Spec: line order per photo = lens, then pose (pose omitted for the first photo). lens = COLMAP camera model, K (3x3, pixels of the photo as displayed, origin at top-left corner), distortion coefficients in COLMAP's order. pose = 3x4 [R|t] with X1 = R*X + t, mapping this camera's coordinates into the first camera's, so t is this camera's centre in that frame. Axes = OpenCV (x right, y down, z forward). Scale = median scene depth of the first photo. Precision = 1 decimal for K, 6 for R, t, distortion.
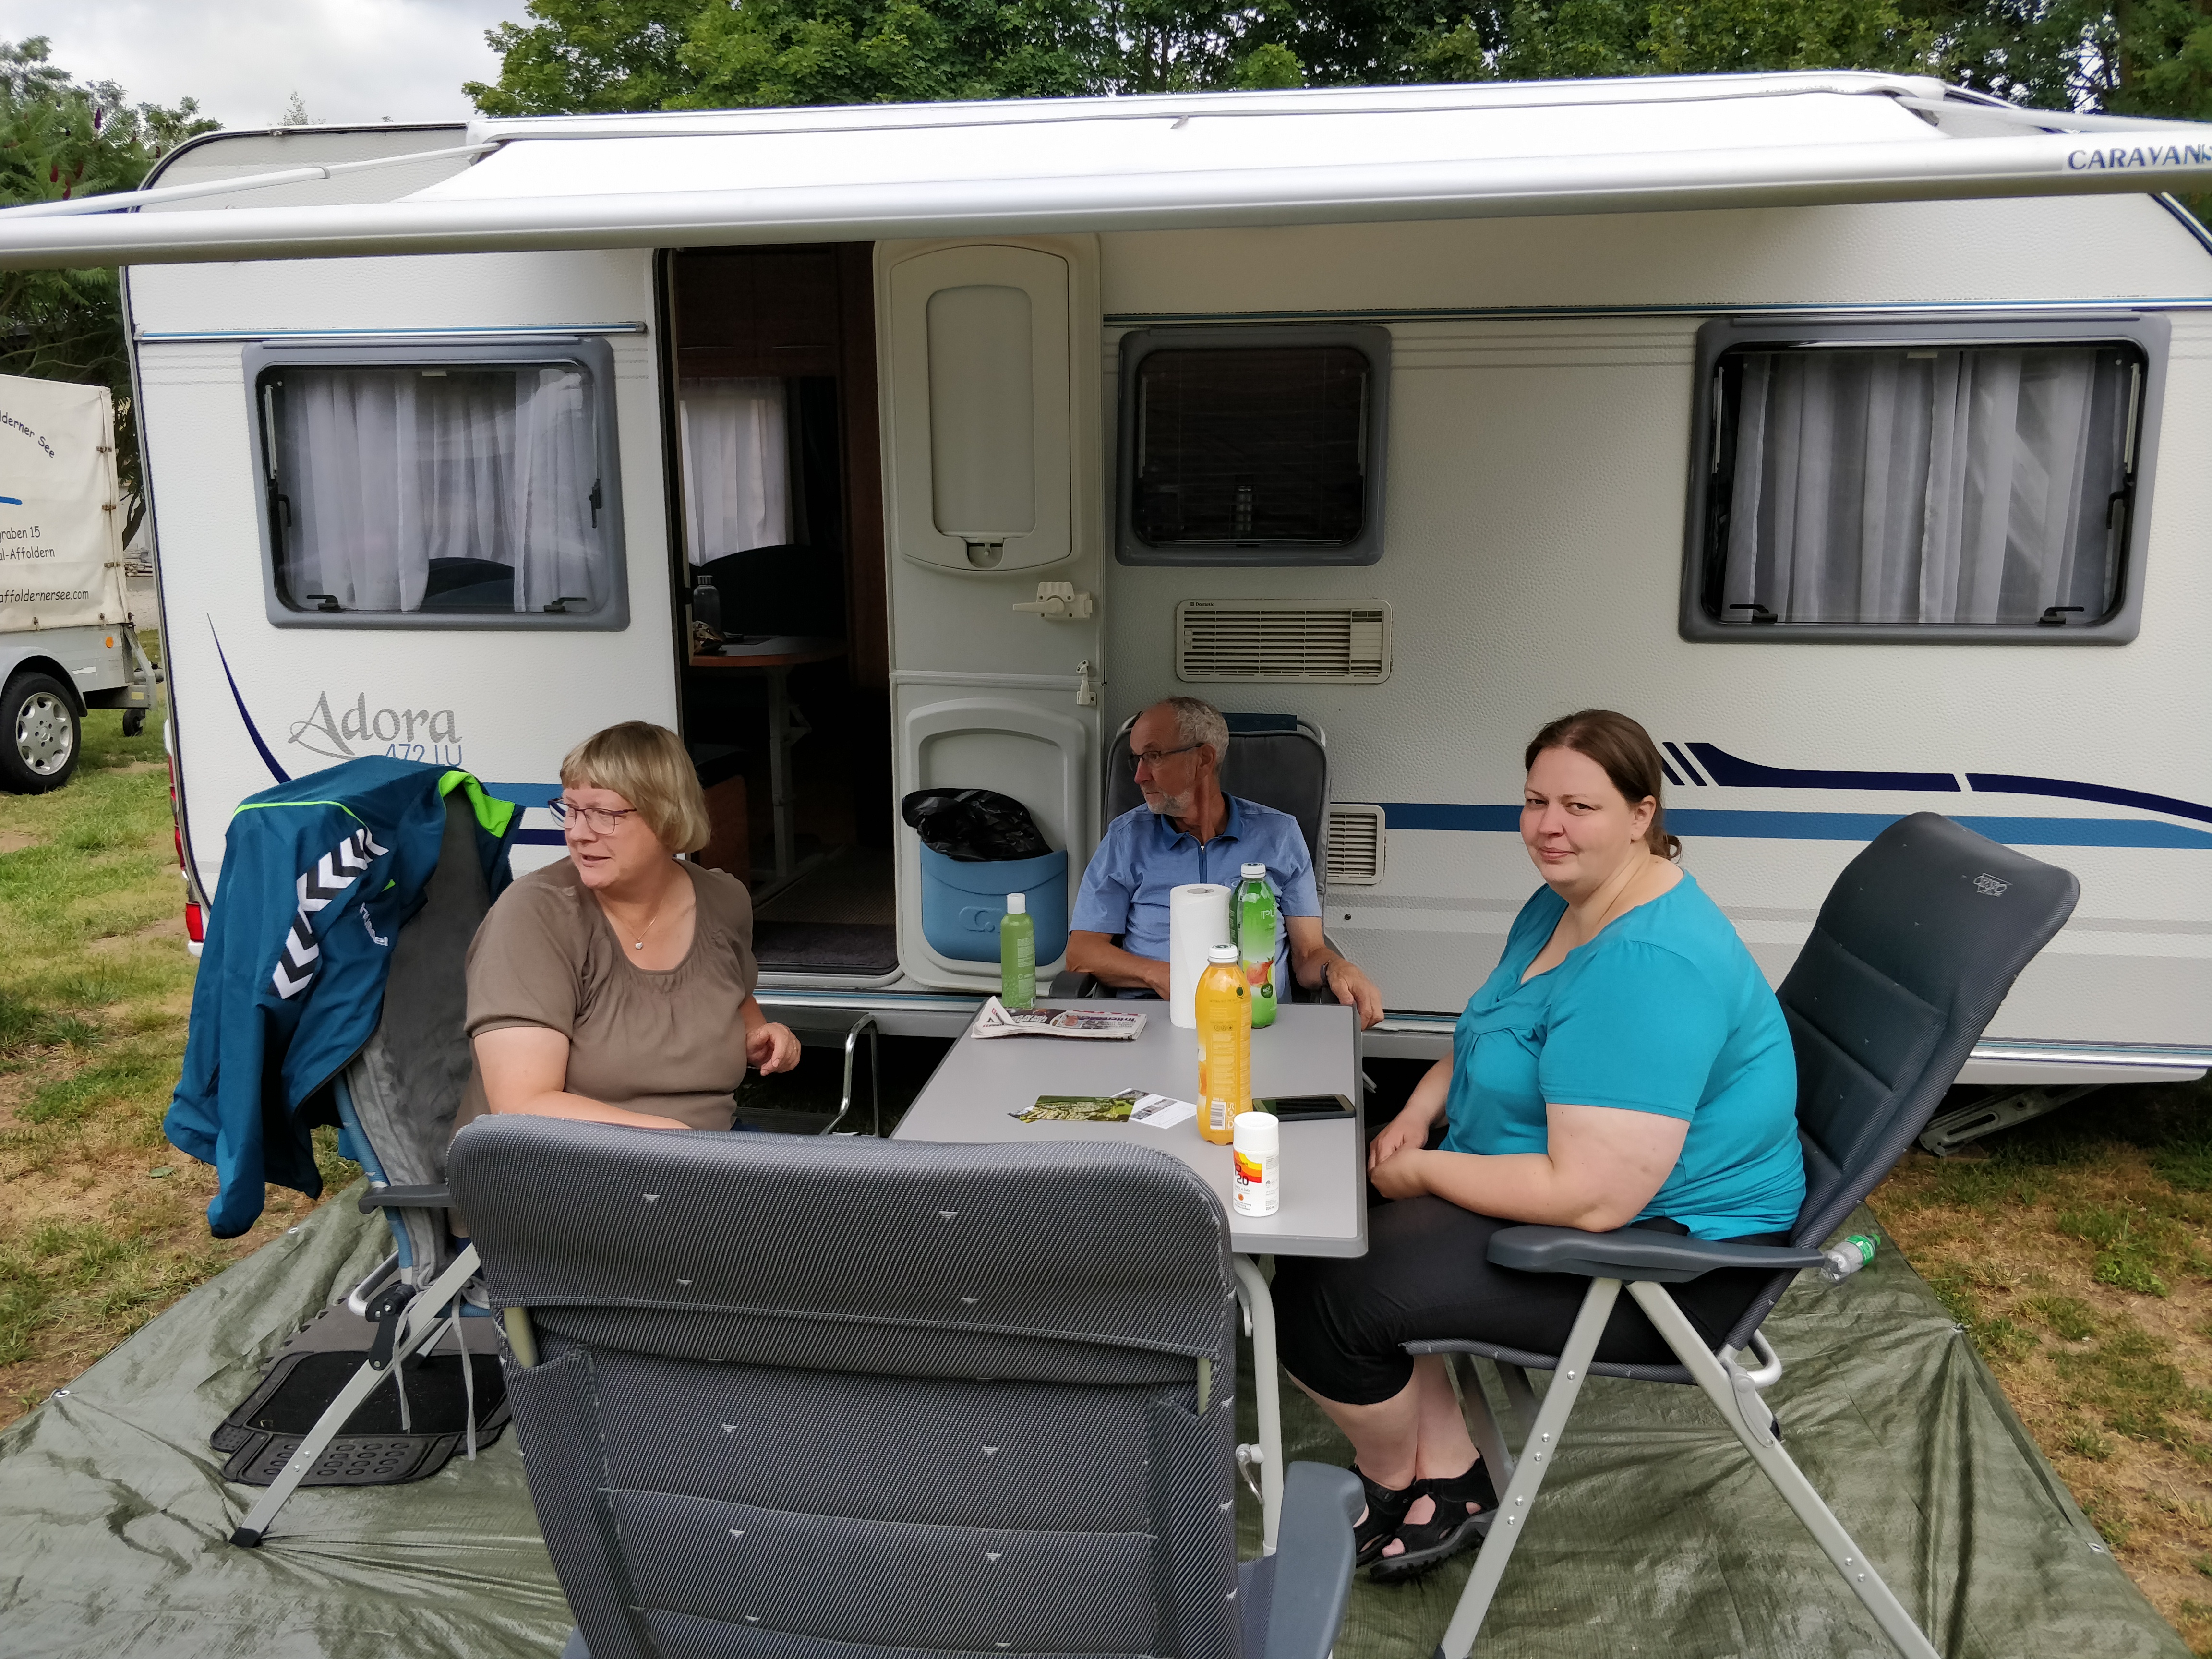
lens RADIAL K [[1657.7, 0, 1106.0], [0, 1657.7, 829.5], [0, 0, 1]] dist [-0.004920, -0.033067]
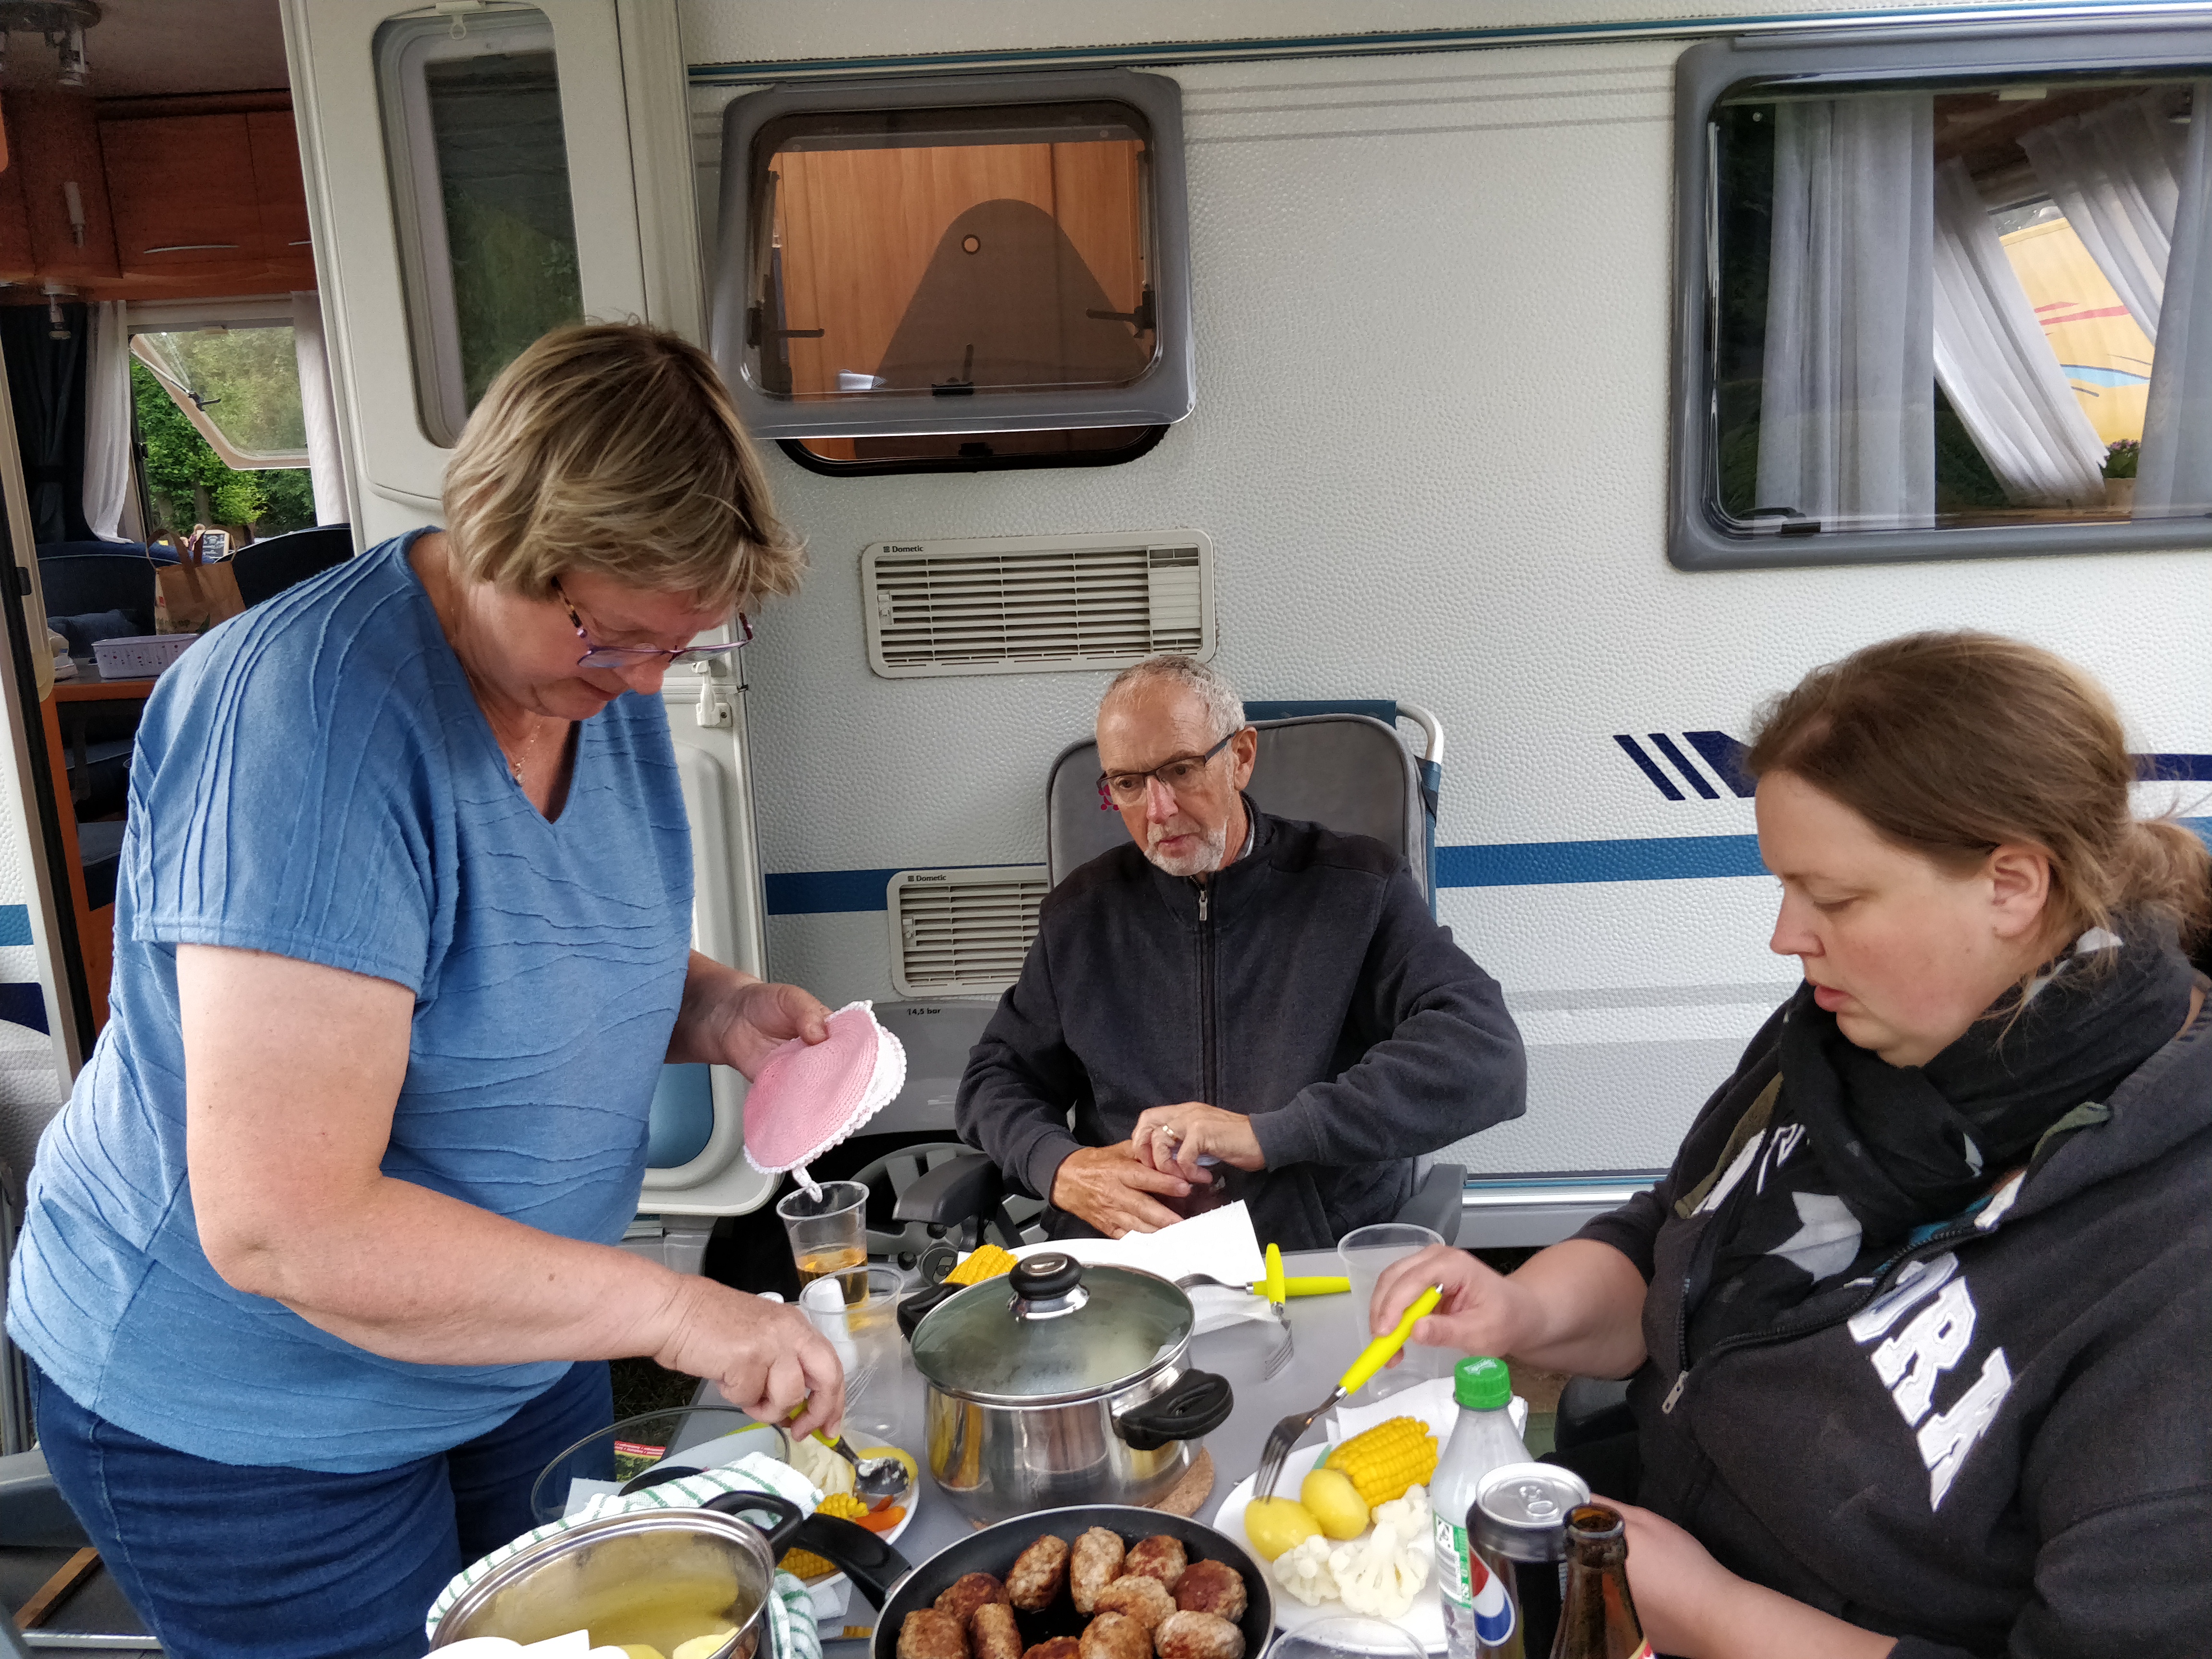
lens RADIAL K [[1657.7, 0, 1106.0], [0, 1657.7, 829.5], [0, 0, 1]] dist [-0.004920, -0.033067]
pose [[0.996027, -0.058498, 0.067140, 0.086984], [0.057845, 0.998258, 0.011632, -0.036323], [-0.067704, -0.007702, 0.997676, 0.390638]]
